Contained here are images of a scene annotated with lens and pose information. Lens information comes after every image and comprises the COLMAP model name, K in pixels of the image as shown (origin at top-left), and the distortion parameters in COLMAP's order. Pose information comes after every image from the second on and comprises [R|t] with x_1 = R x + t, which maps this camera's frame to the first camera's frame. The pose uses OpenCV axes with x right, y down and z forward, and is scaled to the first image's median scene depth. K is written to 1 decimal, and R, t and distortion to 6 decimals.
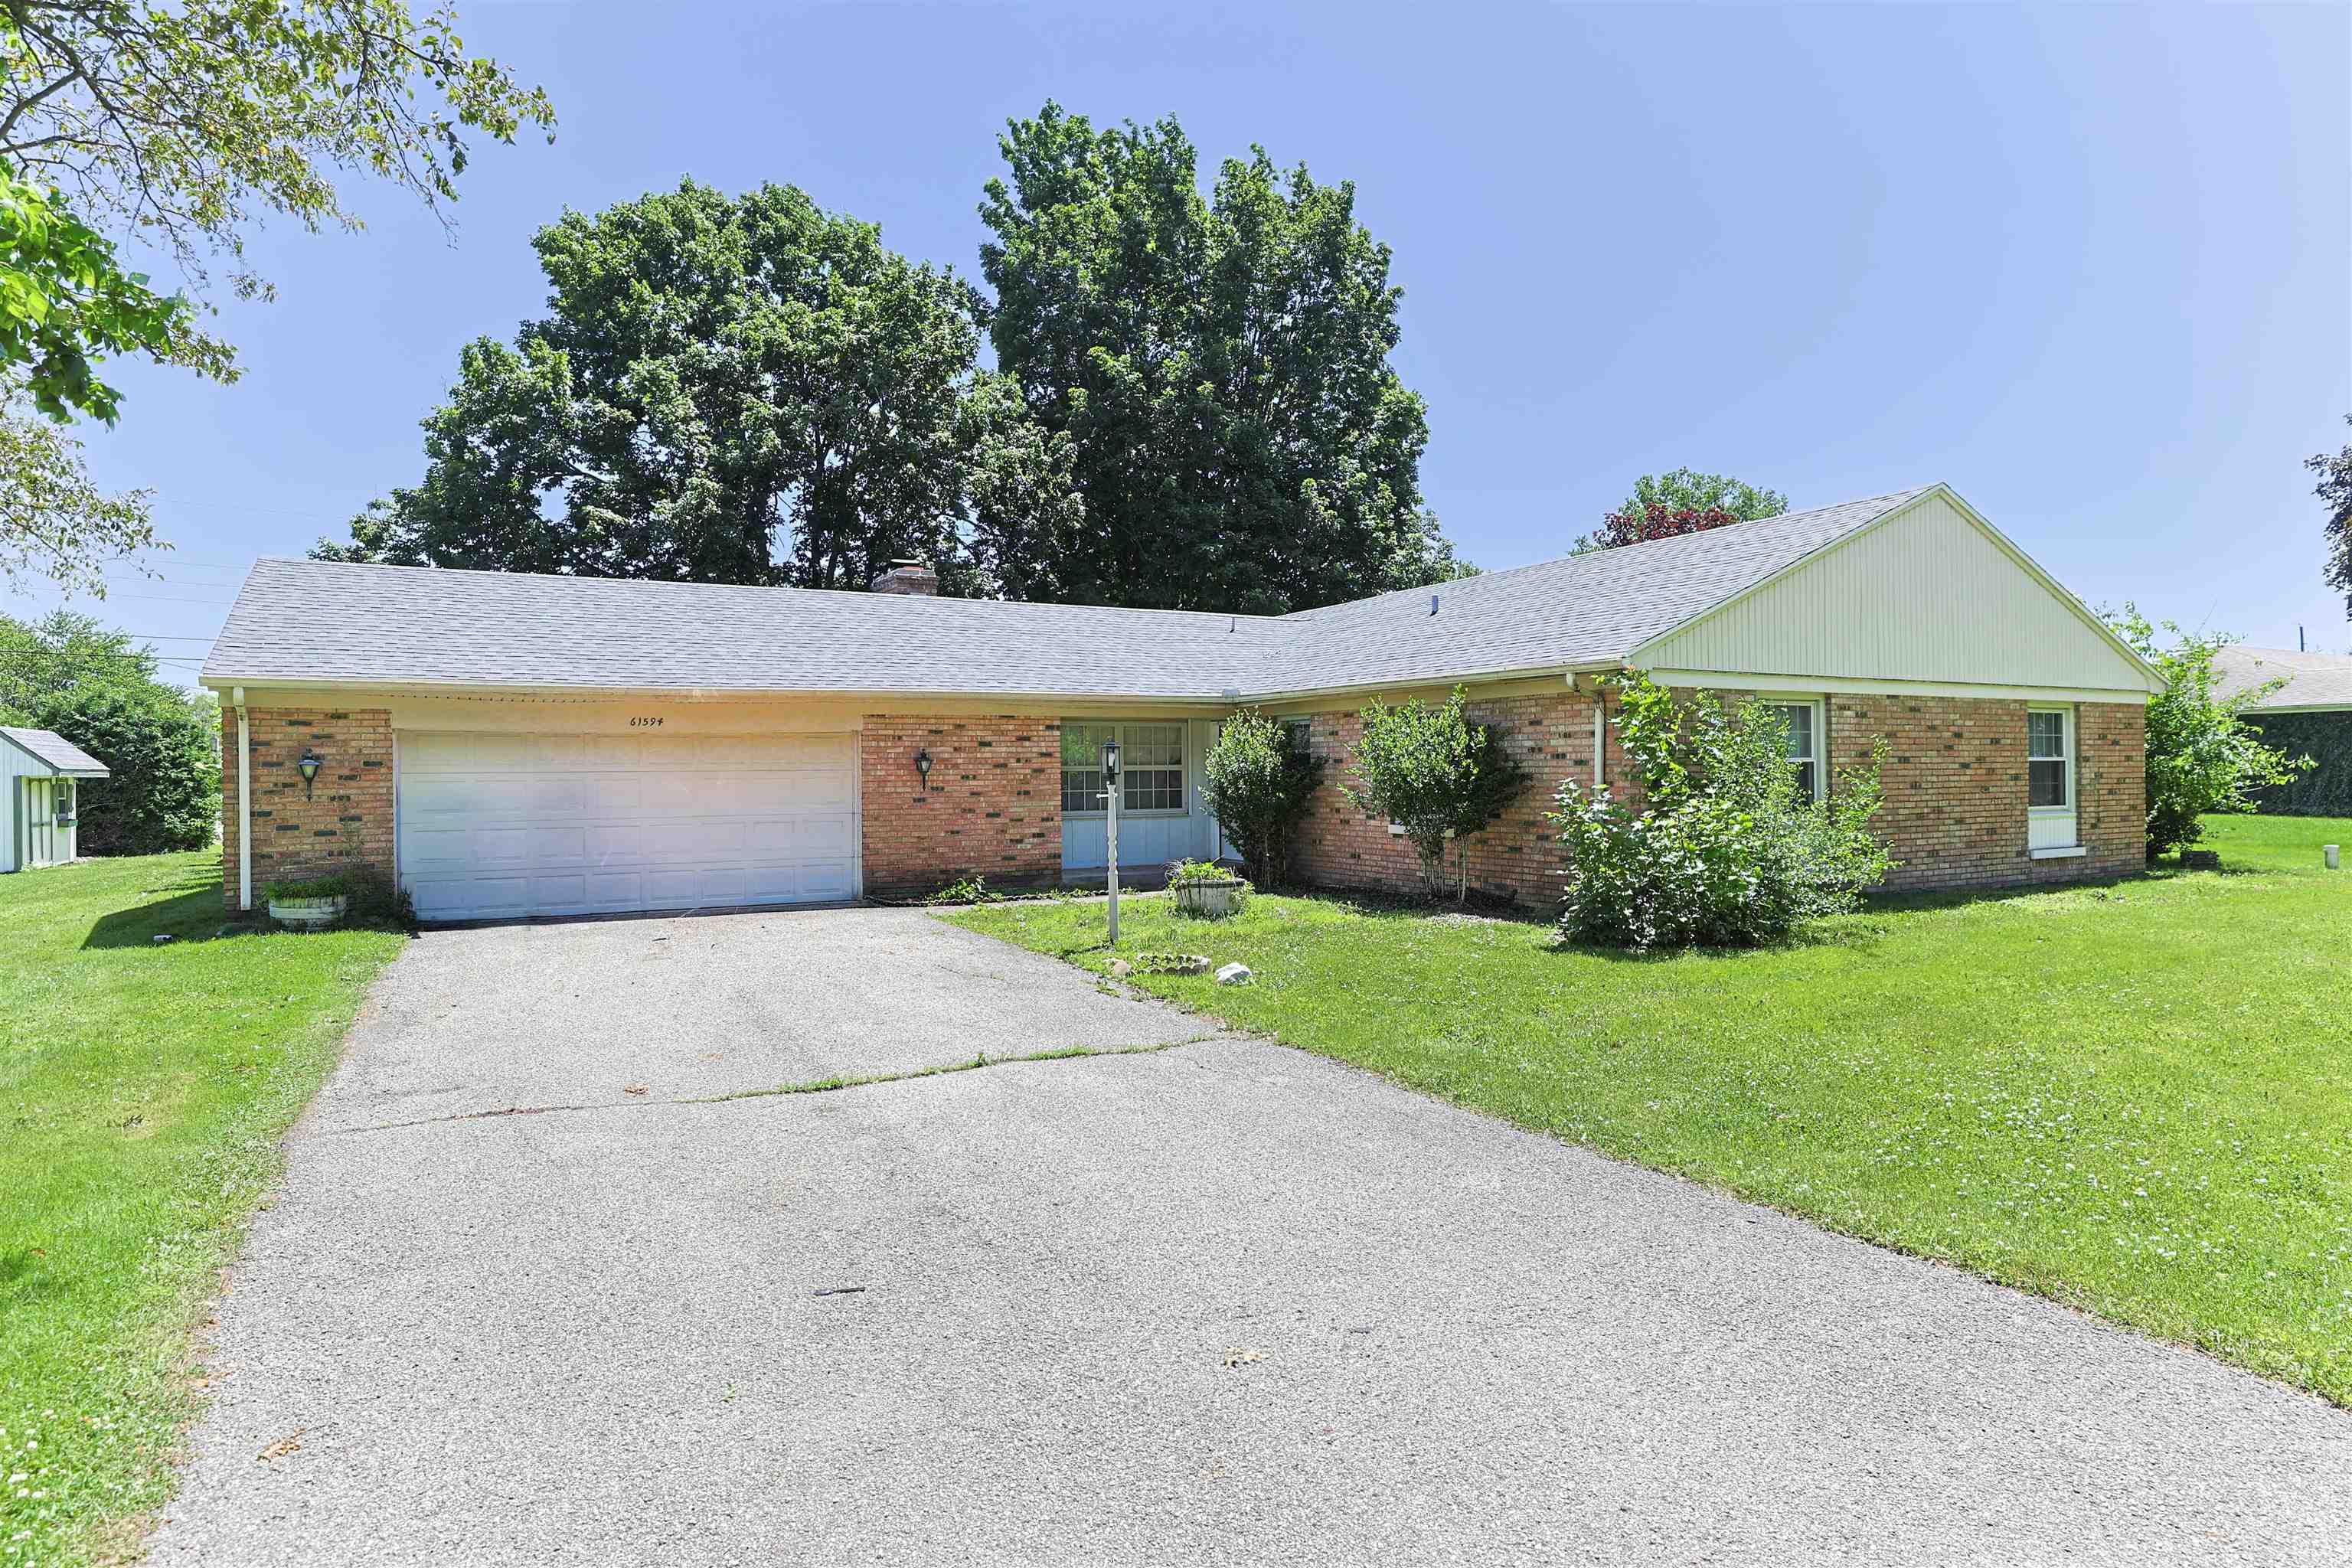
lens RADIAL K [[1269.1, 0, 1176.0], [0, 1269.1, 784.0], [0, 0, 1]] dist [-0.000811, 0.000772]
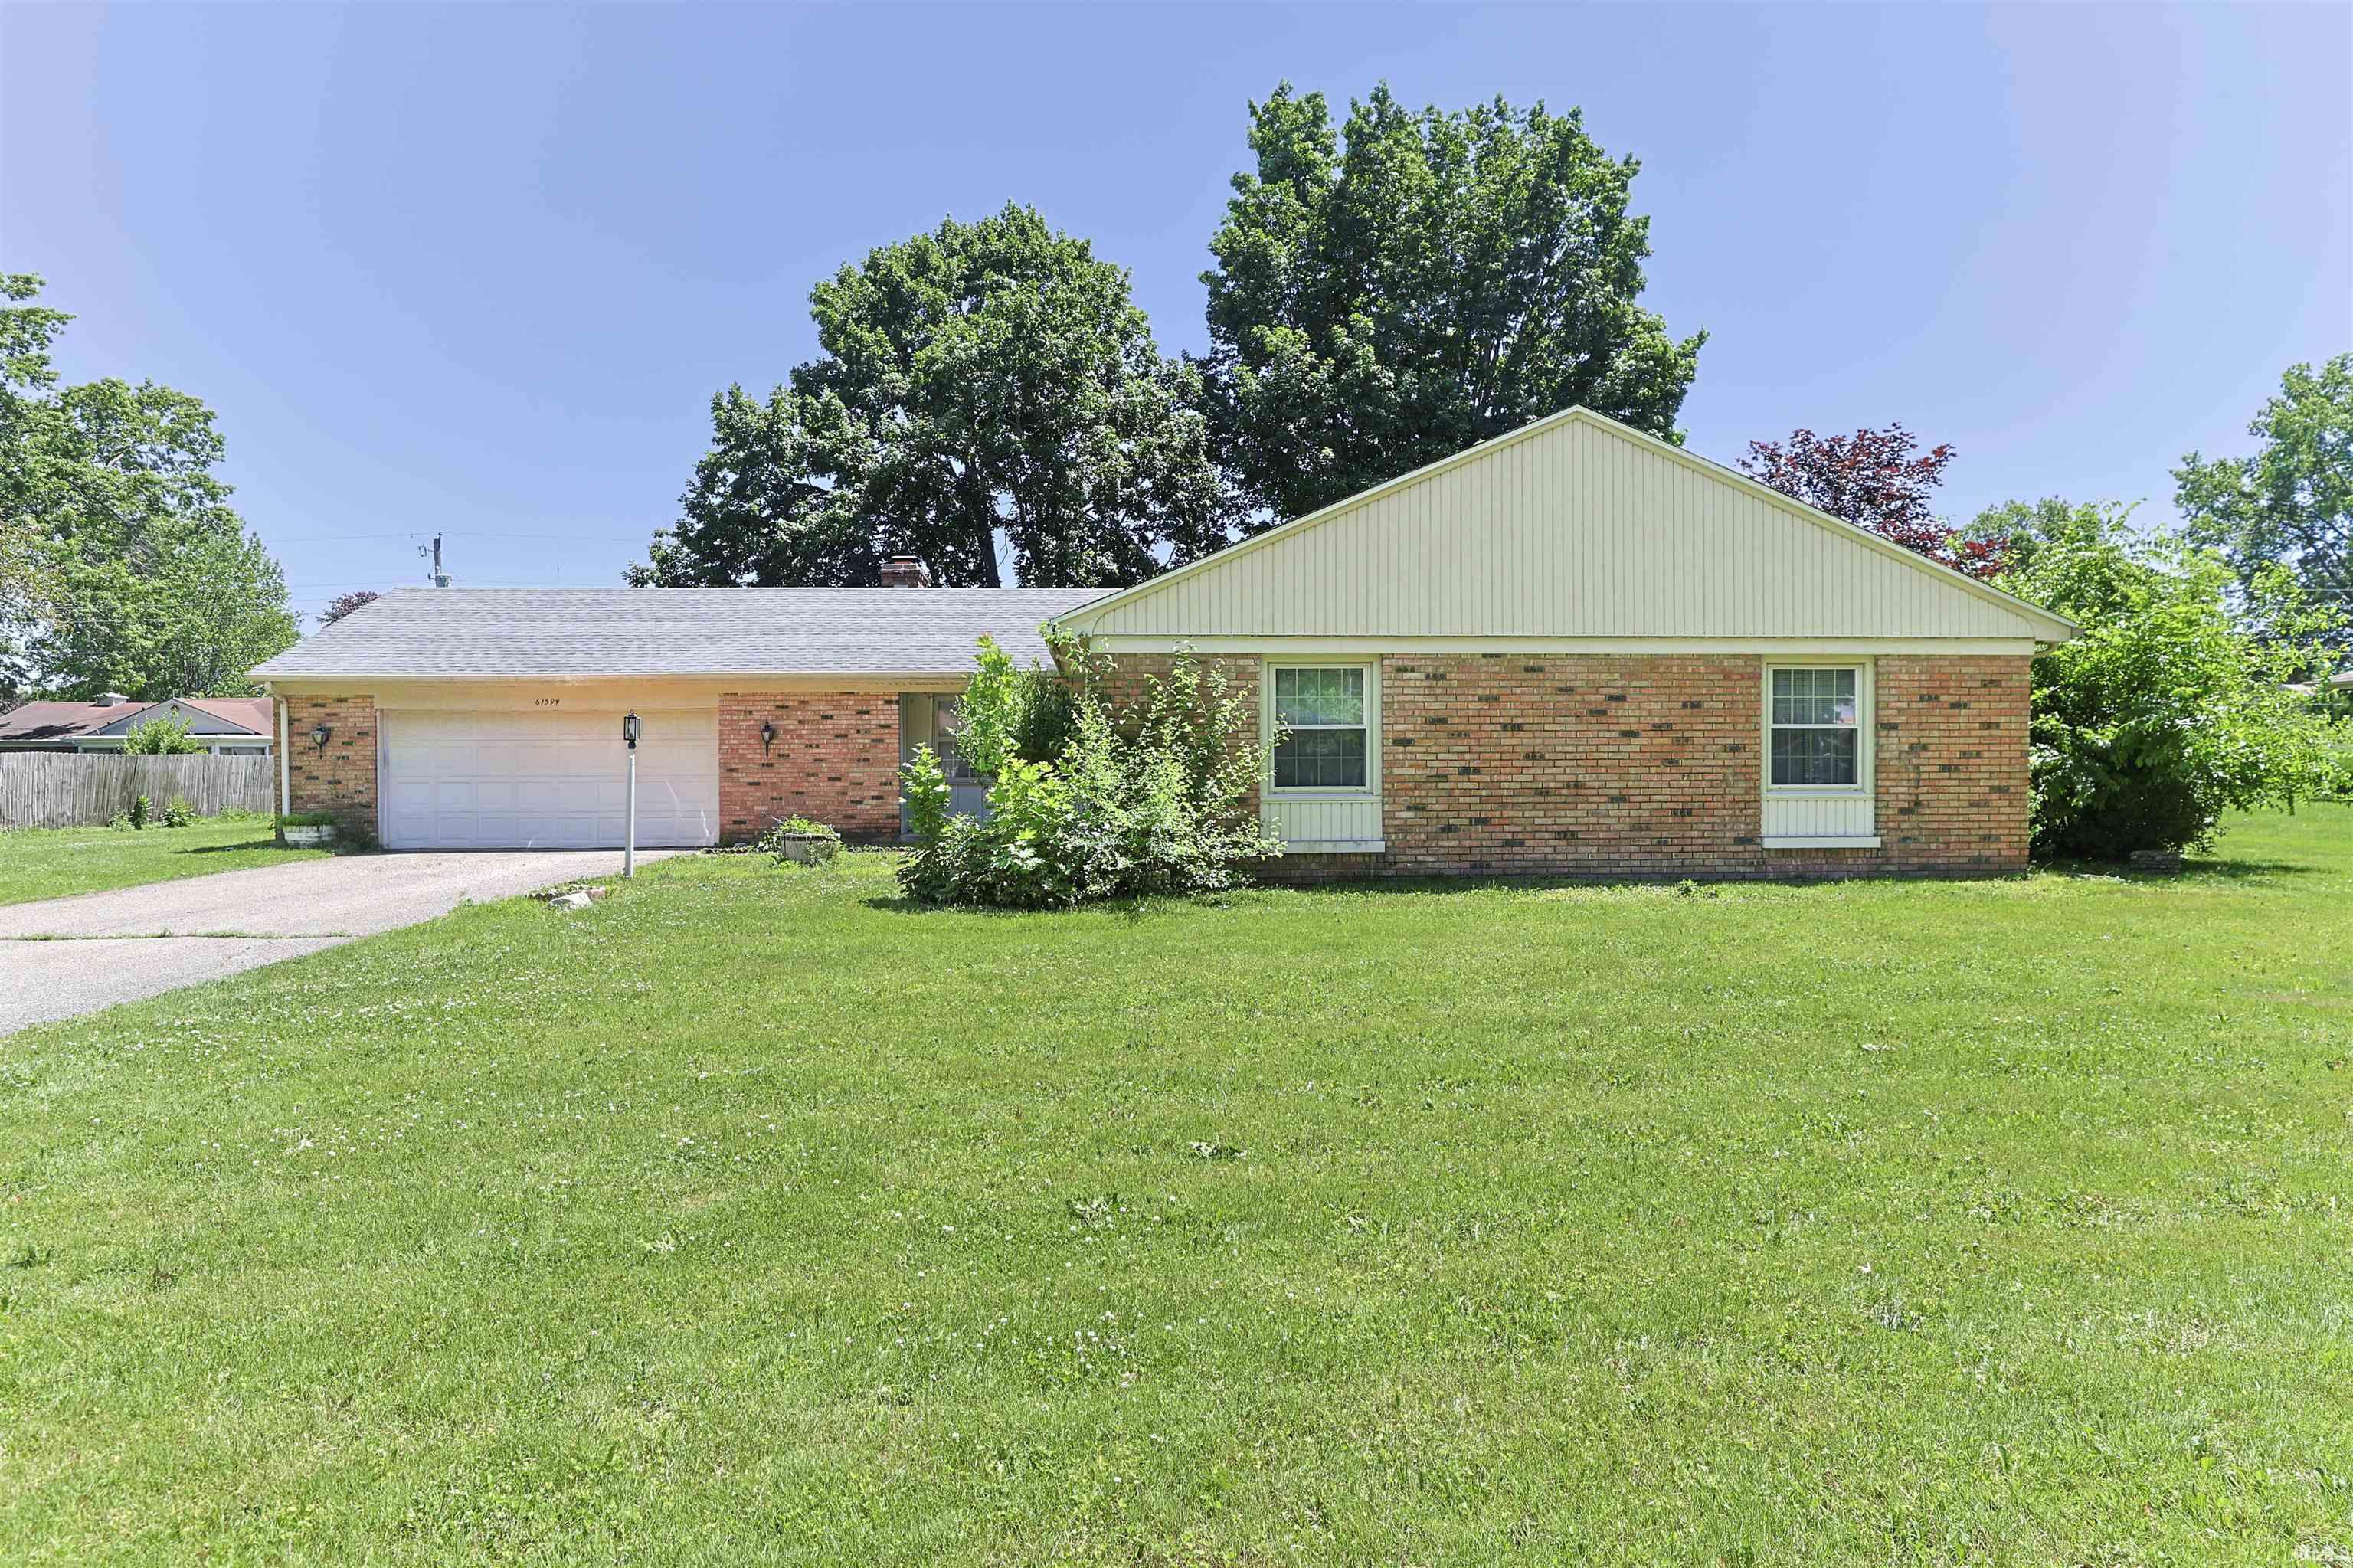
lens RADIAL K [[1290.7, 0, 1176.5], [0, 1290.7, 784.0], [0, 0, 1]] dist [-0.004356, -0.000221]
pose [[0.902968, 0.015145, -0.429442, 0.646115], [-0.008209, 0.999804, 0.017999, 0.005473], [0.429630, -0.012727, 0.902915, 0.078292]]
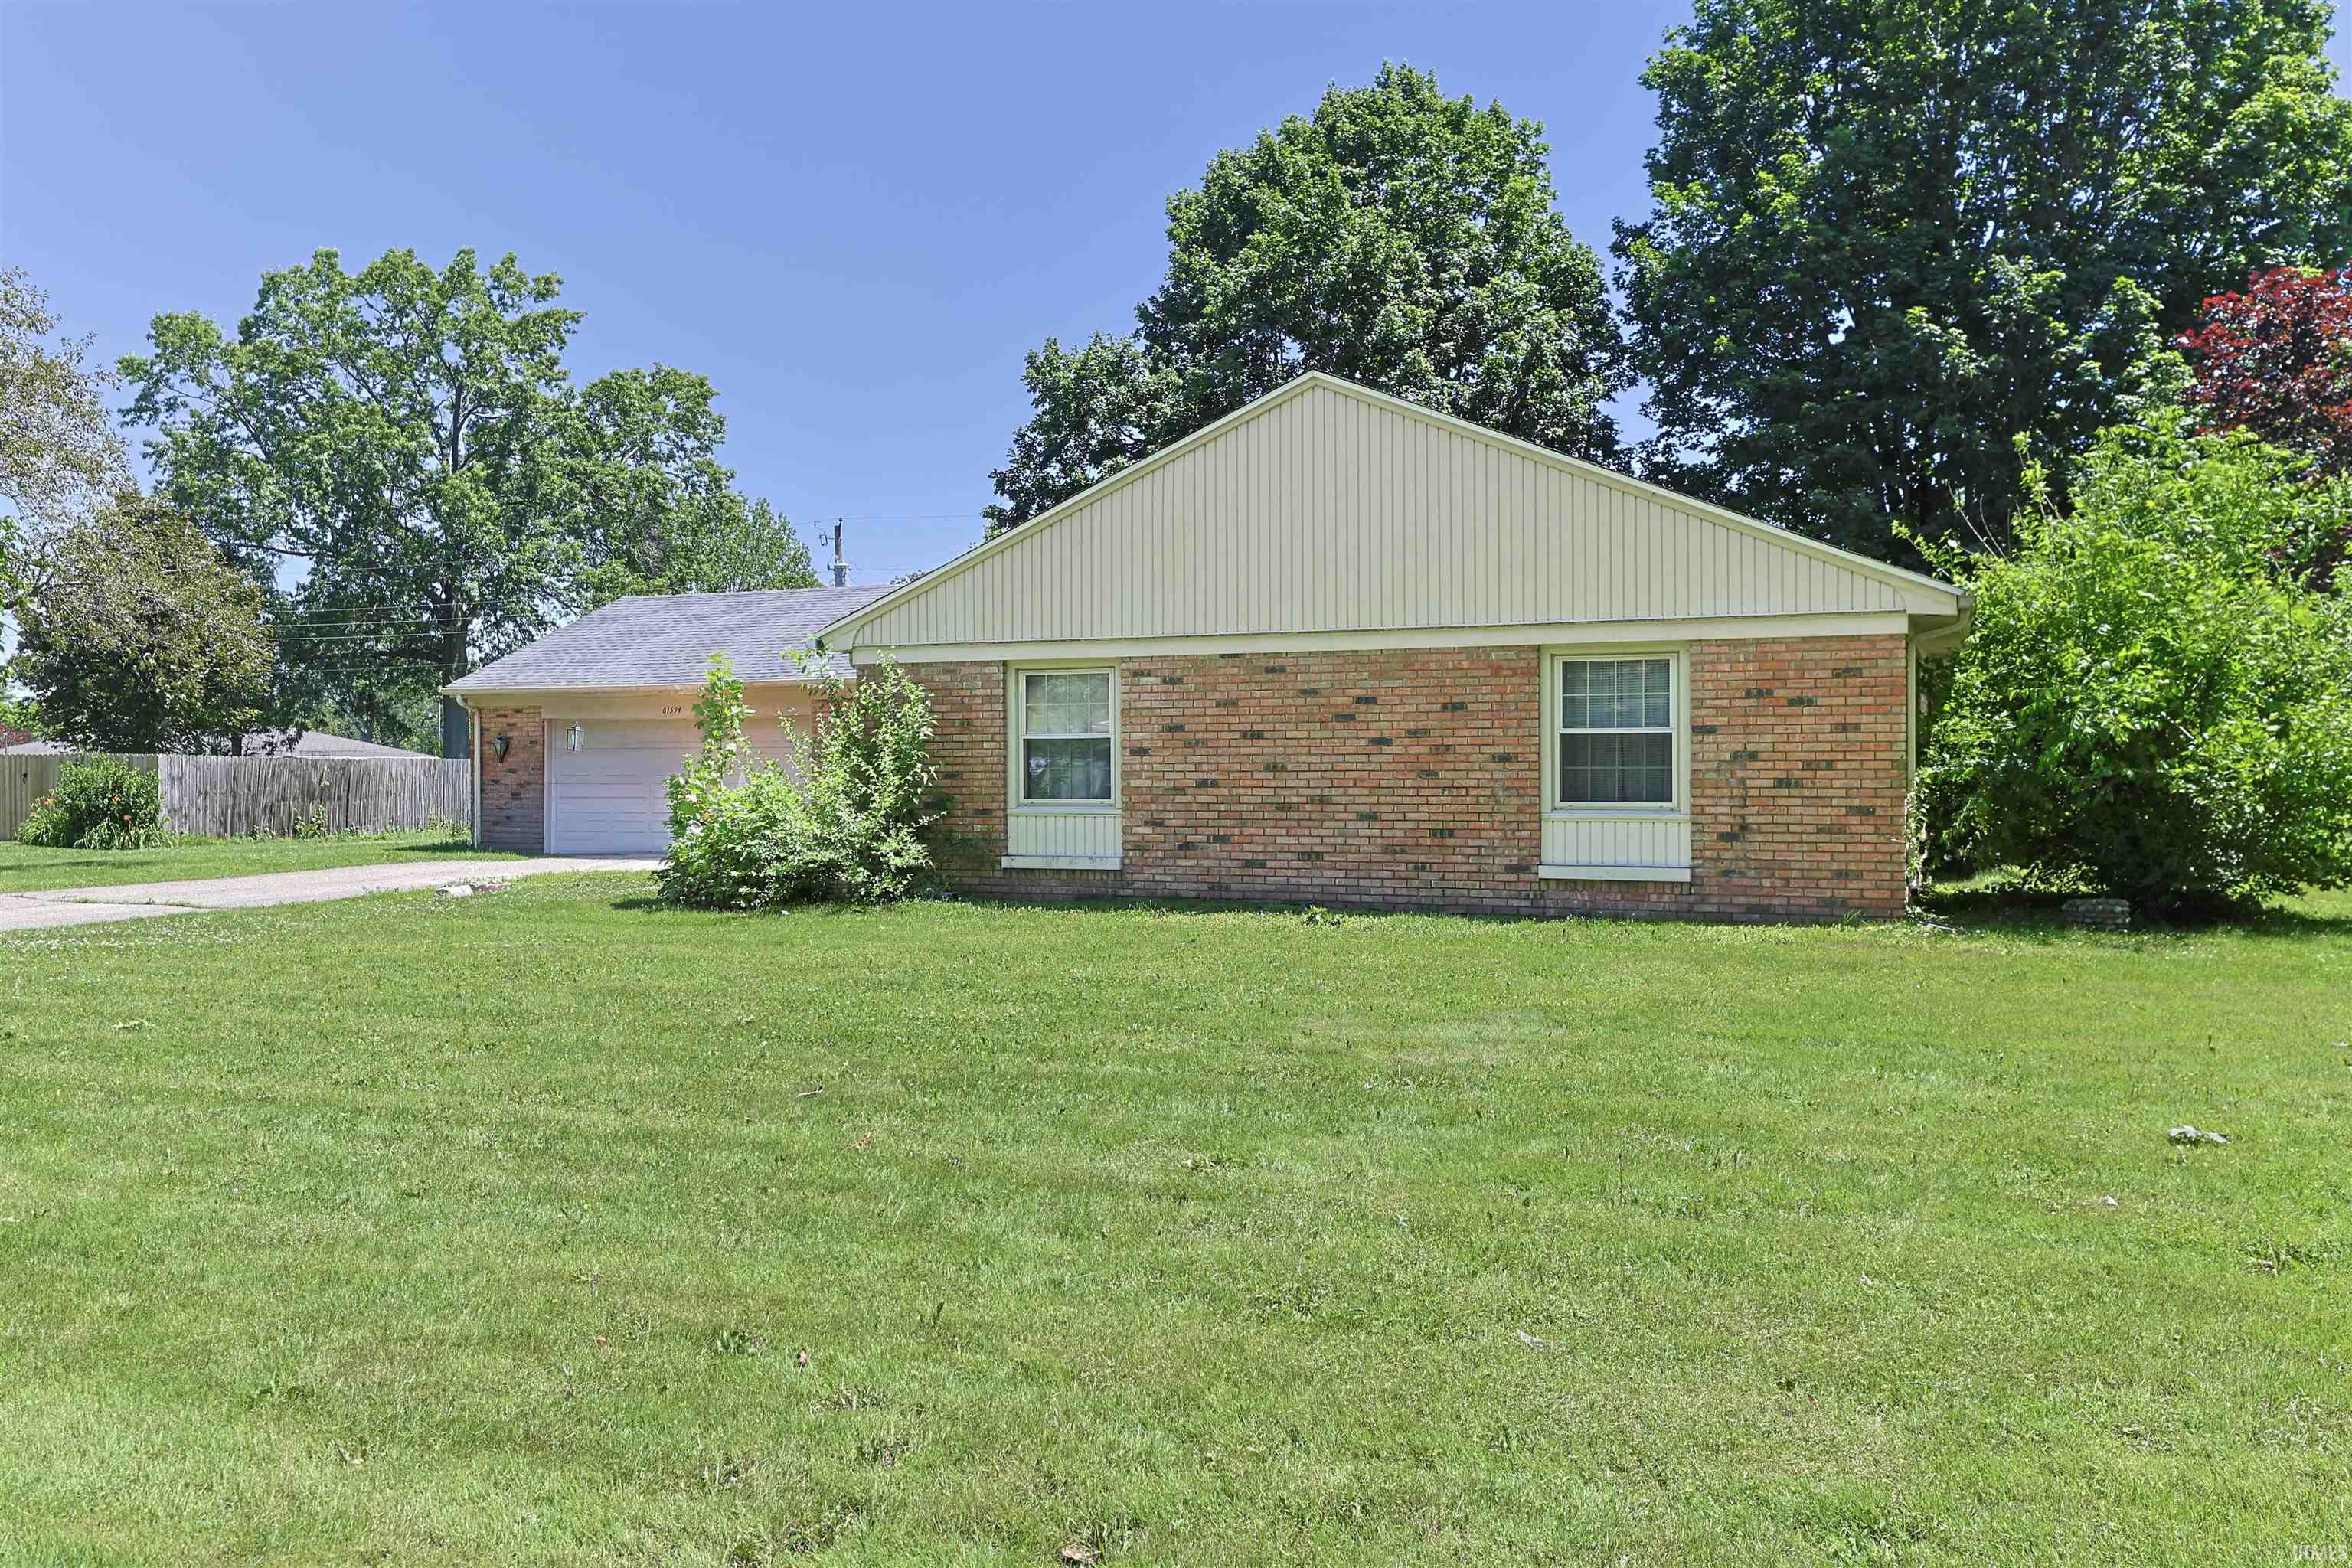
lens RADIAL K [[1810.7, 0, 1176.0], [0, 1810.7, 784.0], [0, 0, 1]] dist [0.032590, 0.000930]
pose [[0.610110, 0.016936, -0.792136, 1.242699], [-0.007082, 0.999848, 0.015922, -0.005065], [0.792285, -0.004105, 0.610137, 0.236221]]
